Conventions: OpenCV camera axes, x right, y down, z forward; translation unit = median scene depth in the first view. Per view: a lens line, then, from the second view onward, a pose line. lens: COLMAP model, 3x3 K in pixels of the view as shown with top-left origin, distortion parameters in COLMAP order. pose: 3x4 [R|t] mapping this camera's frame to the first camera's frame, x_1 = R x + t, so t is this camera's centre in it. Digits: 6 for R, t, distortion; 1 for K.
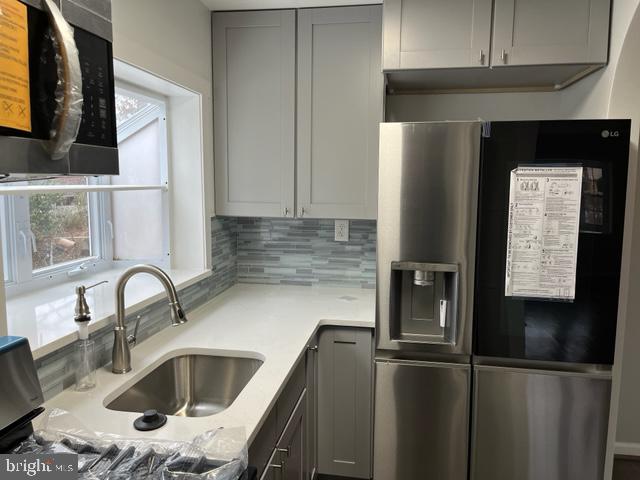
lens RADIAL K [[480.6, 0, 323.0], [0, 480.6, 230.9], [0, 0, 1]] dist [0.078767, -0.107633]
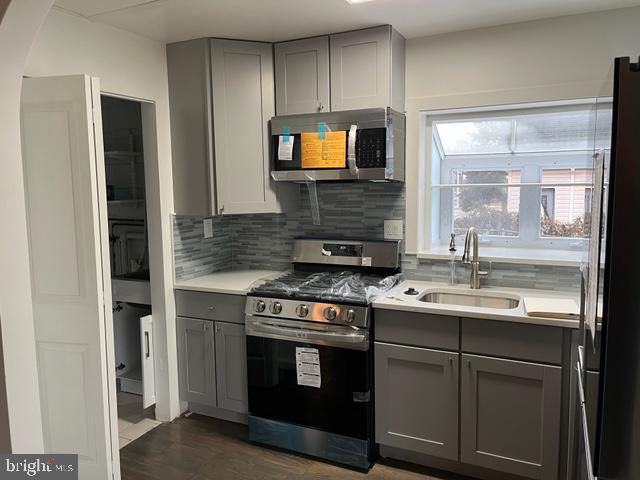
lens RADIAL K [[480.6, 0, 323.0], [0, 480.6, 230.9], [0, 0, 1]] dist [0.078767, -0.107633]
pose [[-0.262408, 0.092283, -0.960534, 1.537001], [-0.087858, 0.988997, 0.119020, -0.084292], [0.960949, 0.115623, -0.251413, 0.987244]]
